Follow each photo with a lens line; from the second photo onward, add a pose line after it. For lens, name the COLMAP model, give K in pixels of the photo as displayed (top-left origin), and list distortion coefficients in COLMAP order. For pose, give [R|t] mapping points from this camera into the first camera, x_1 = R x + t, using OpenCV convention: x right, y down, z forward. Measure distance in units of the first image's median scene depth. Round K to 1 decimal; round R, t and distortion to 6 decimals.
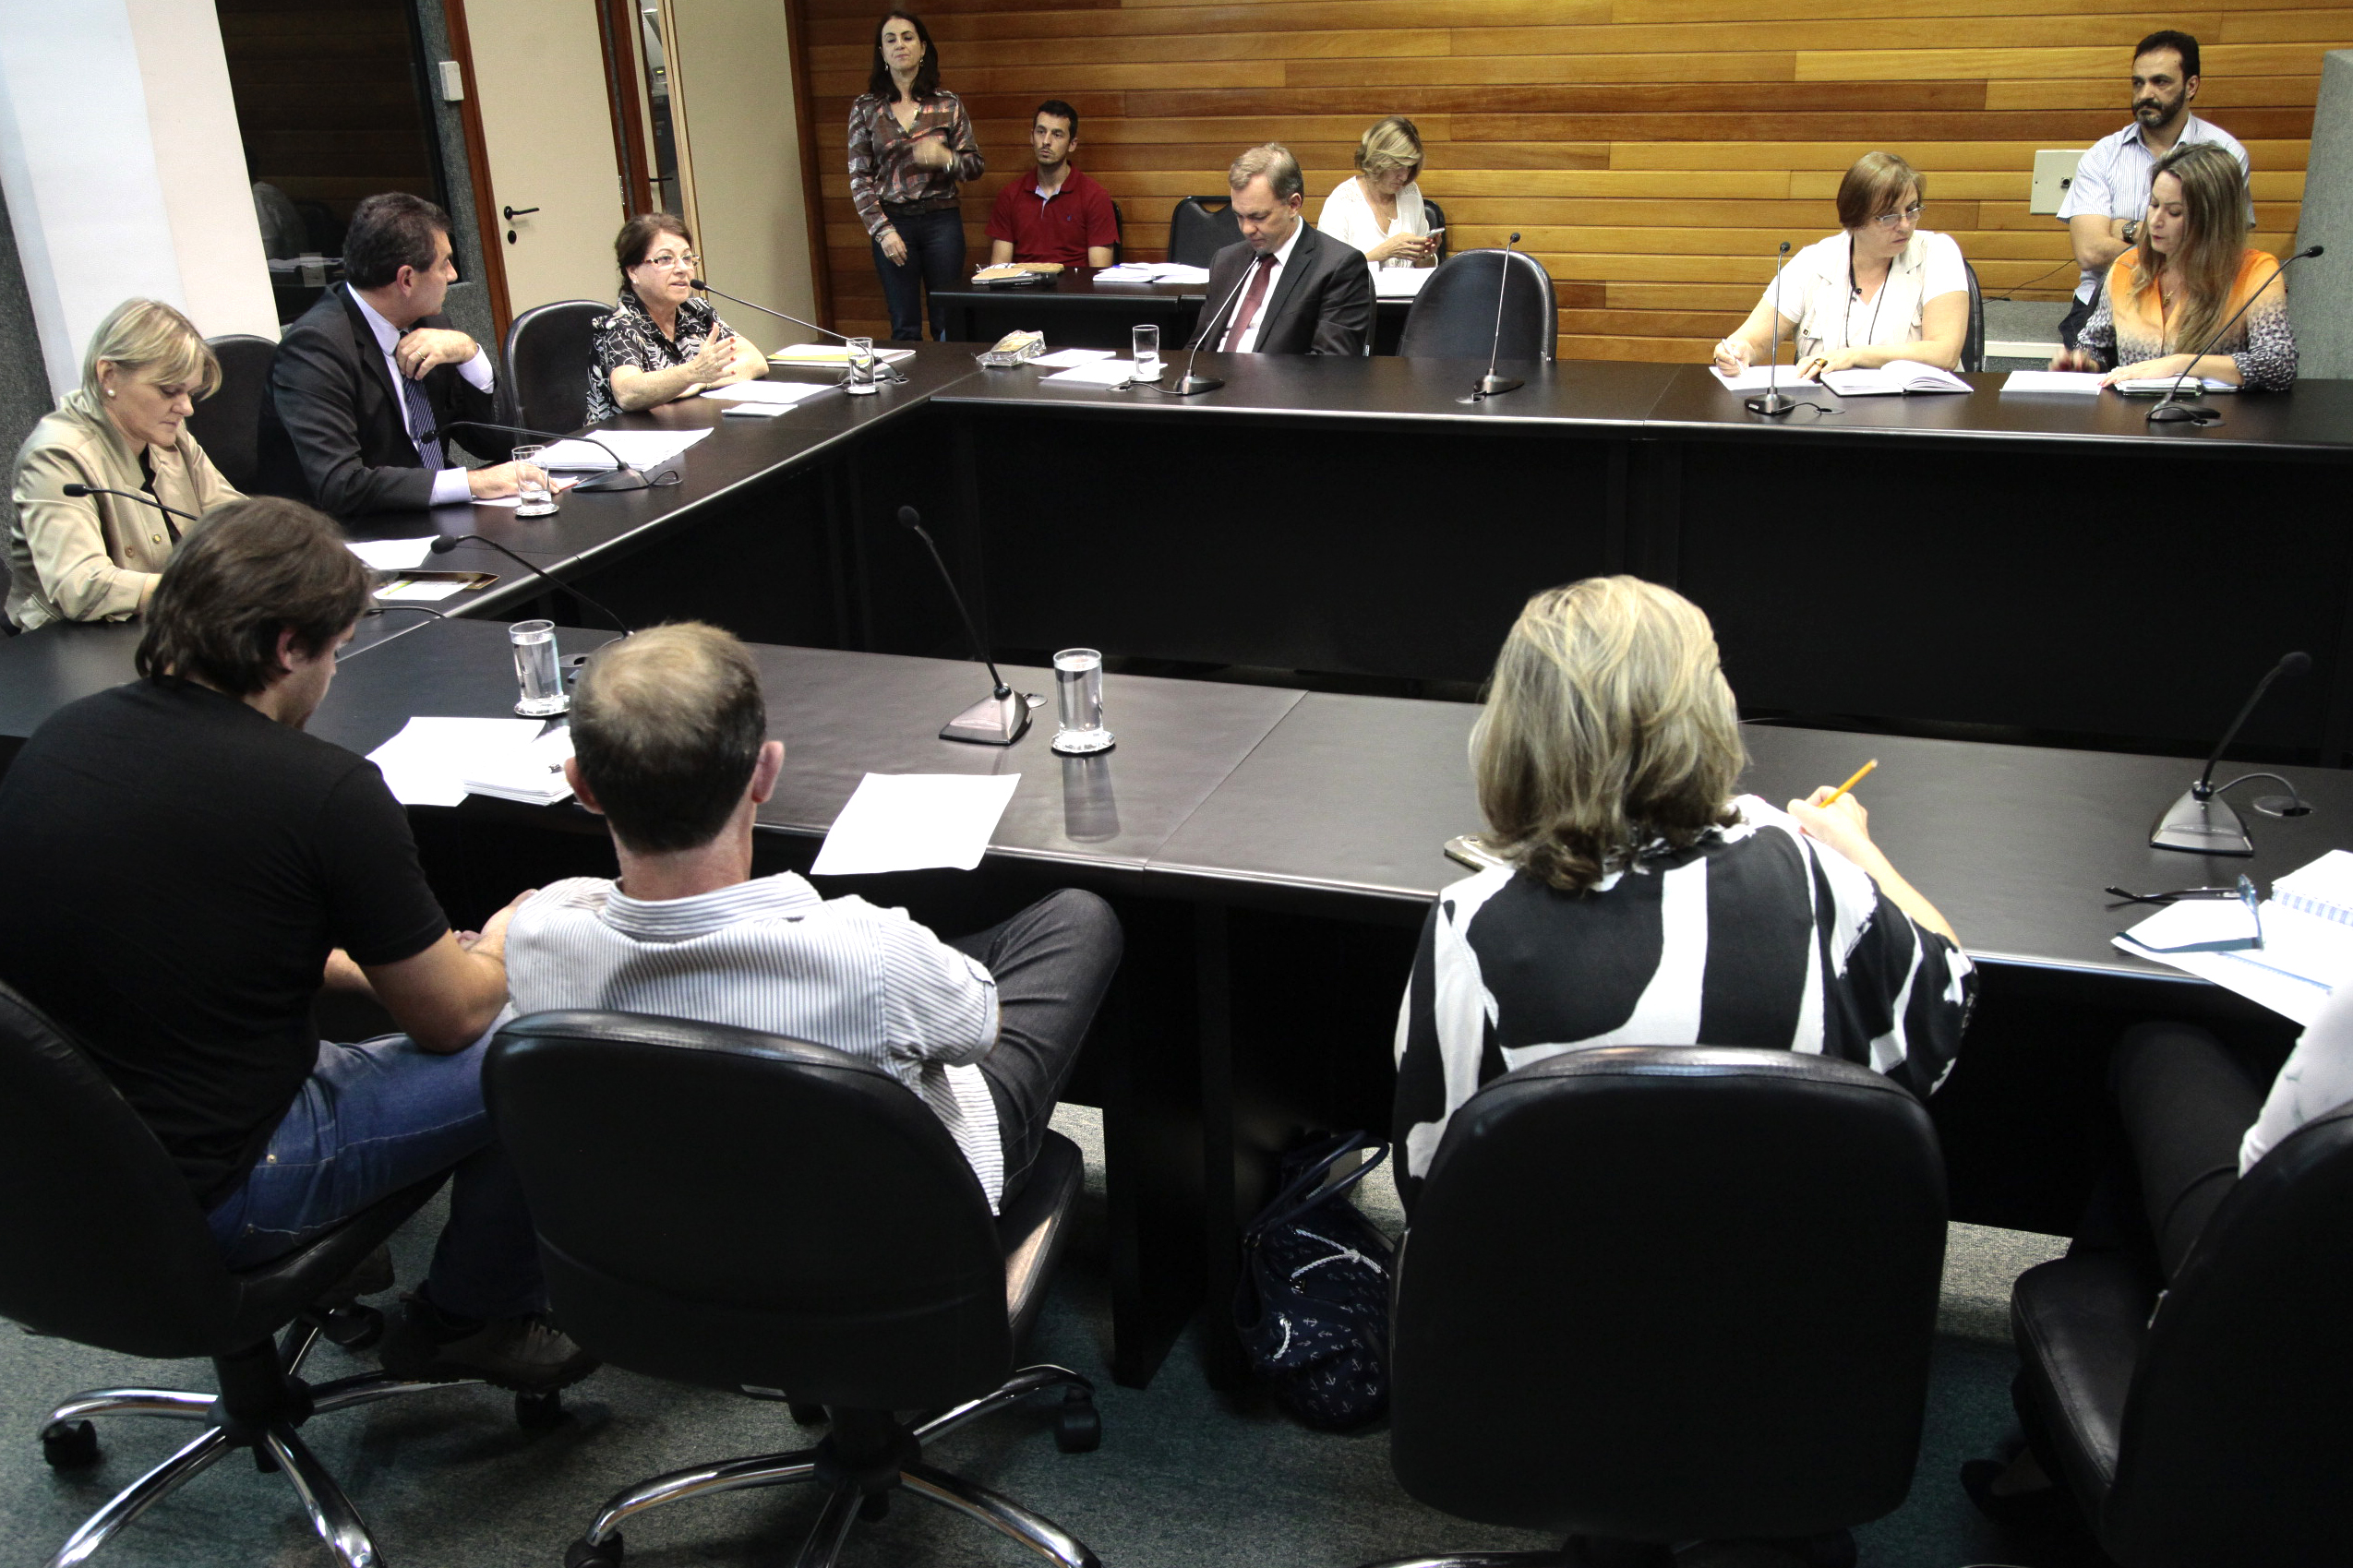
lens RADIAL K [[2163.4, 0, 1197.1], [0, 2163.4, 779.2], [0, 0, 1]] dist [-0.012127, 0.000000]
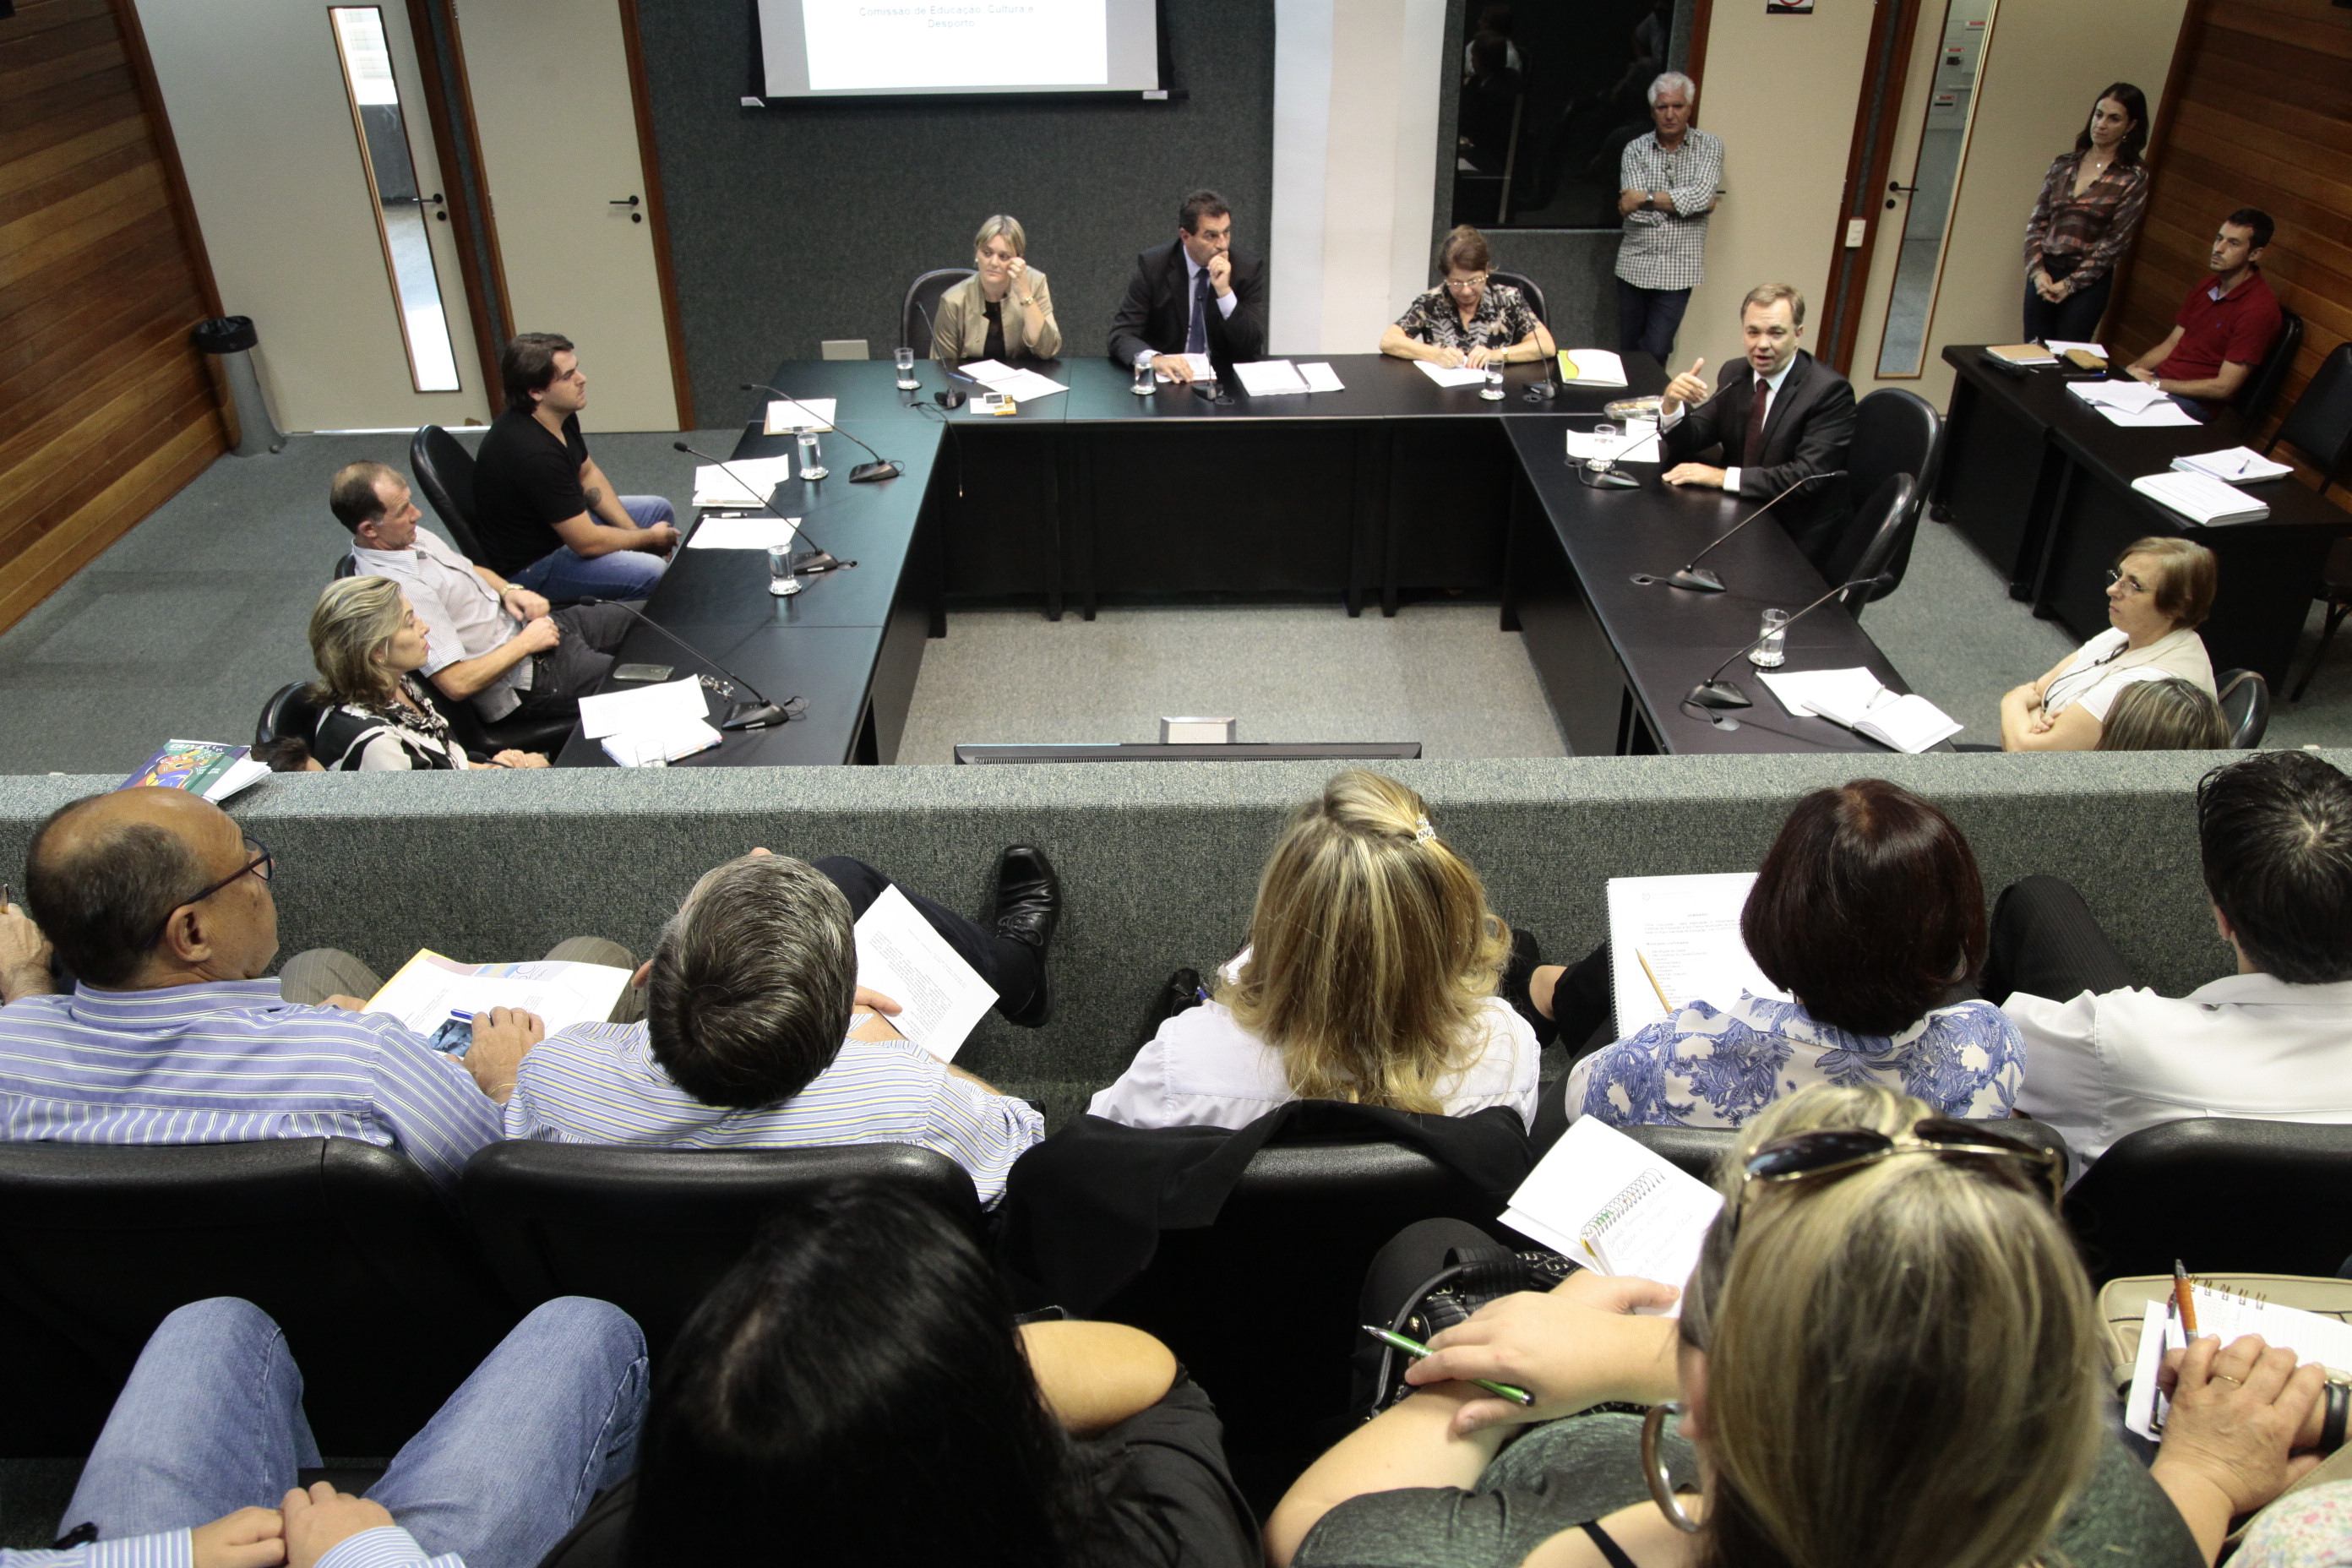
lens RADIAL K [[1726.0, 0, 1179.9], [0, 1726.0, 779.6], [0, 0, 1]] dist [-0.078627, 0.008966]
pose [[0.367906, 0.517384, -0.772631, 0.608159], [-0.349770, 0.846886, 0.400557, -0.277345], [0.861572, 0.122876, 0.492540, 0.254108]]
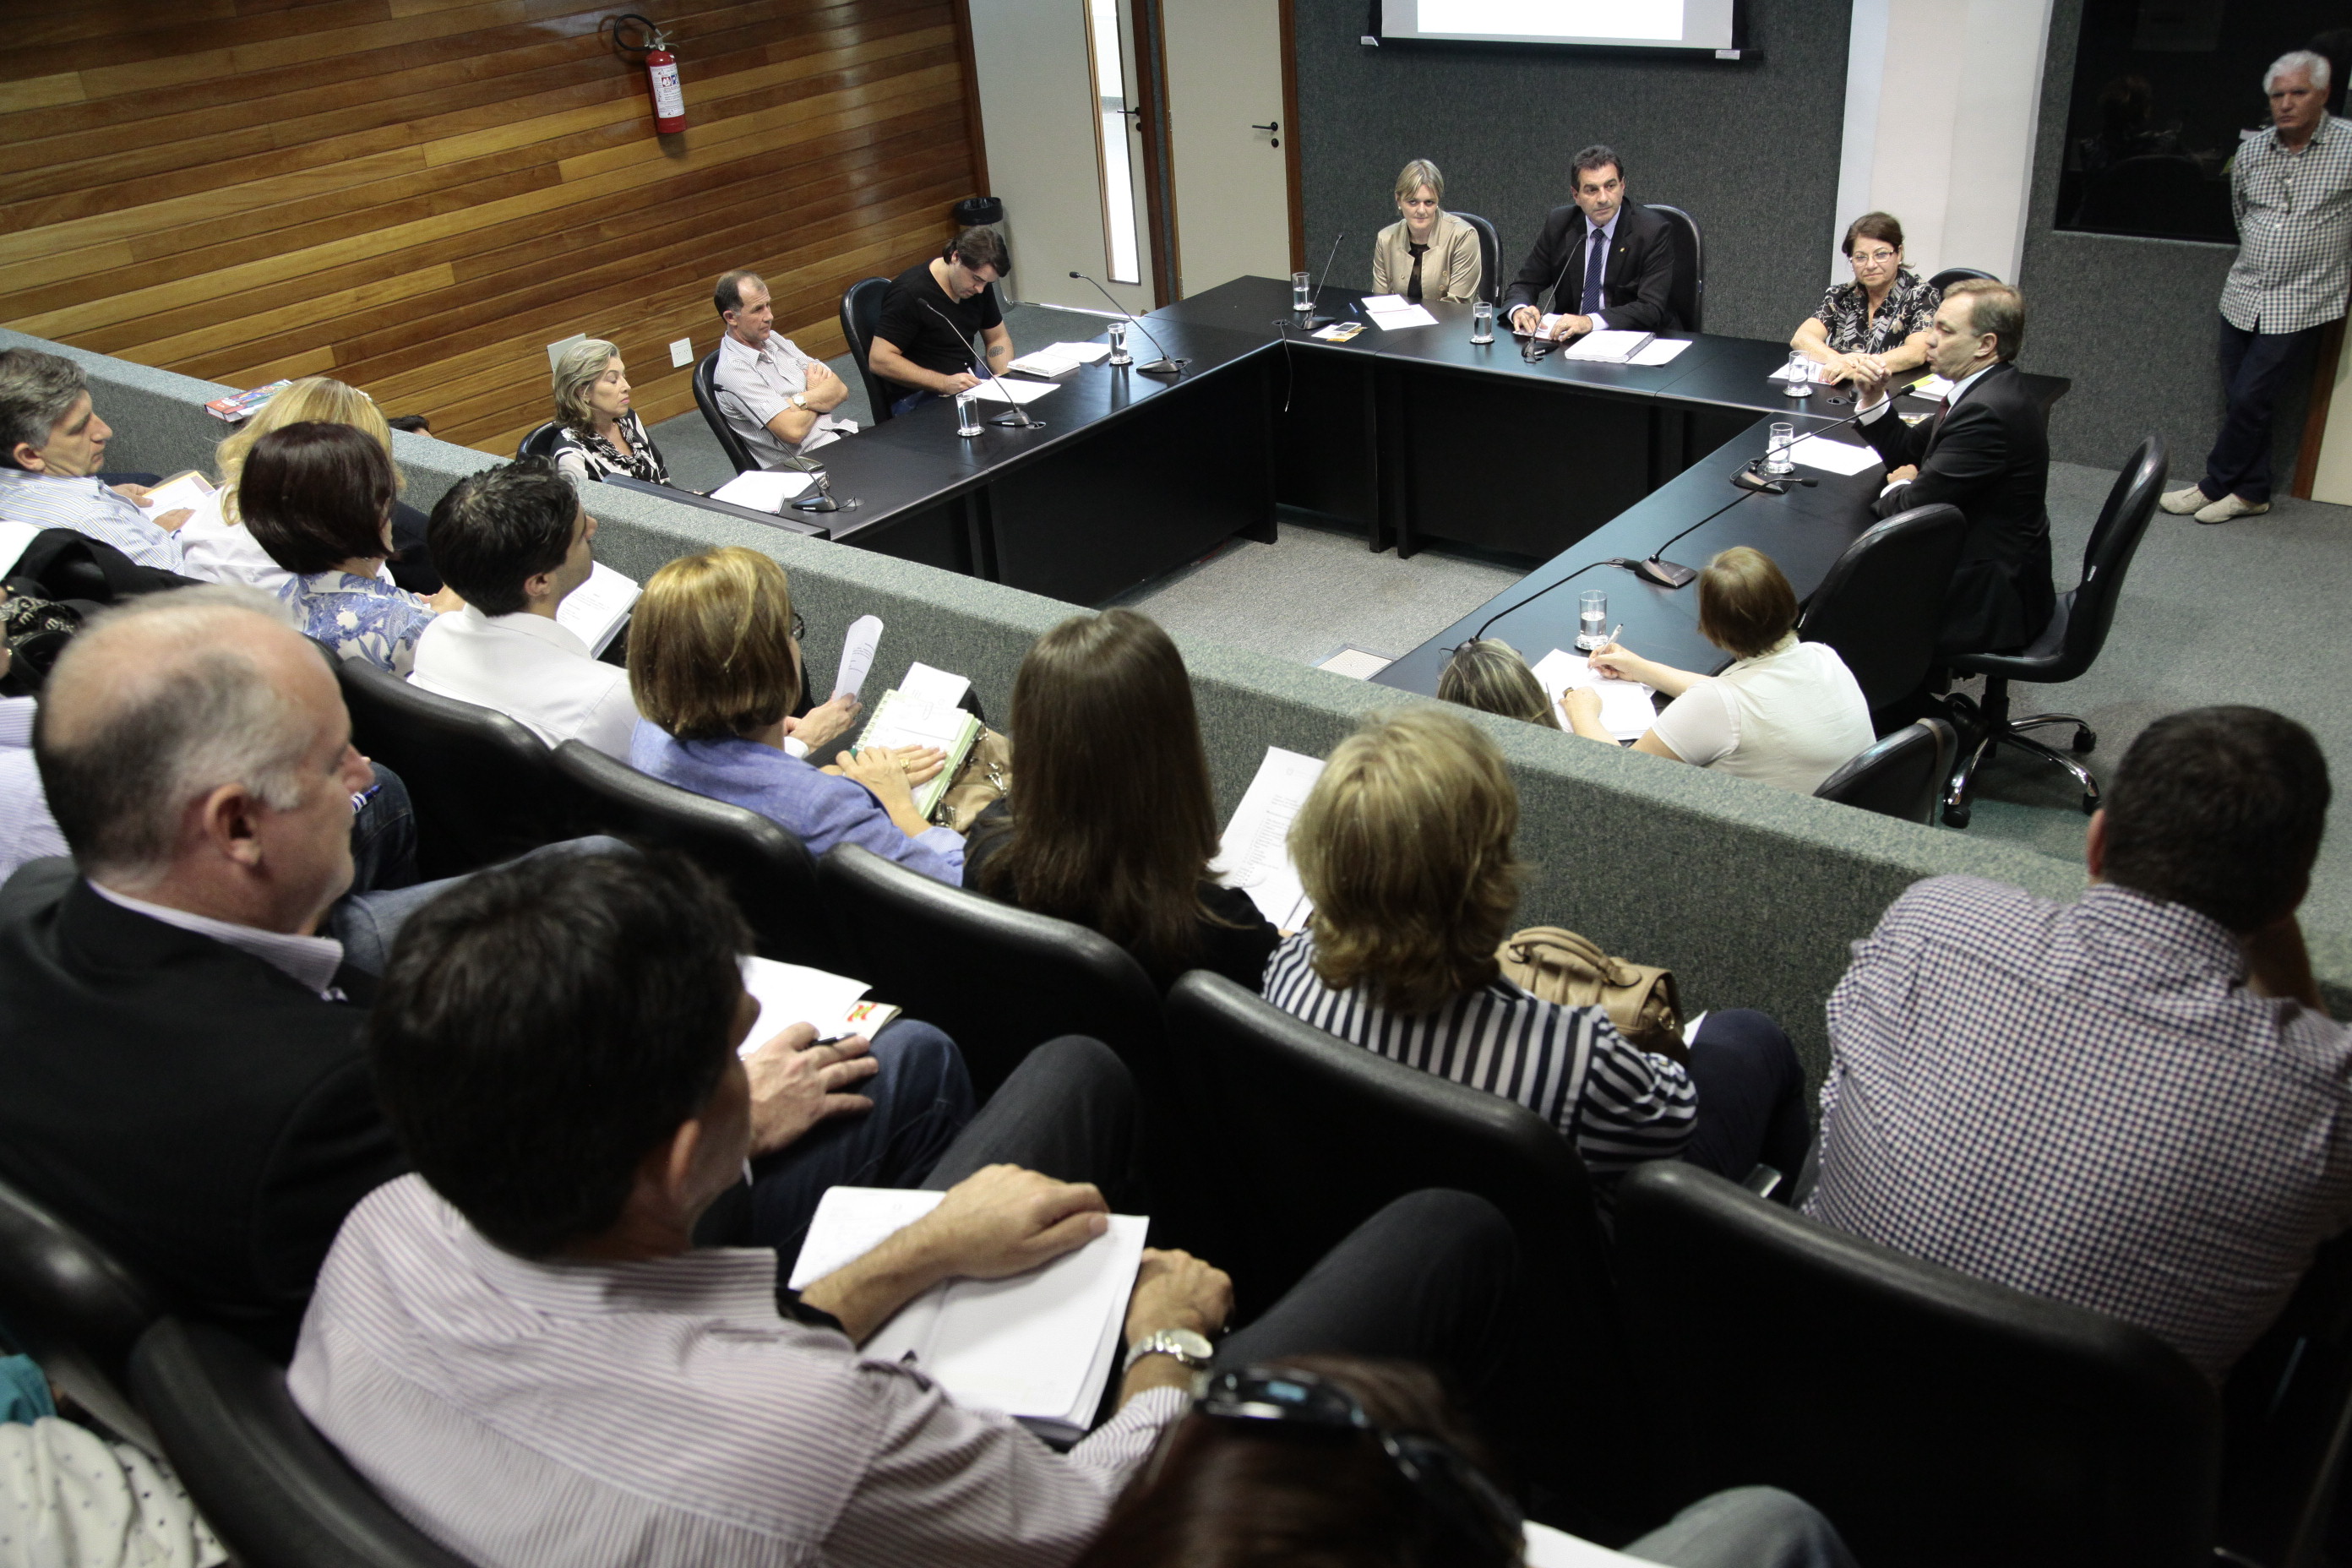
lens RADIAL K [[1965.3, 0, 1199.6], [0, 1965.3, 803.7], [0, 0, 1]] dist [-0.027648, 0.008445]
pose [[-0.303702, 0.512730, -0.803040, 0.800753], [-0.271118, 0.761498, 0.588741, -0.466906], [0.913378, 0.396520, -0.092259, 0.717736]]
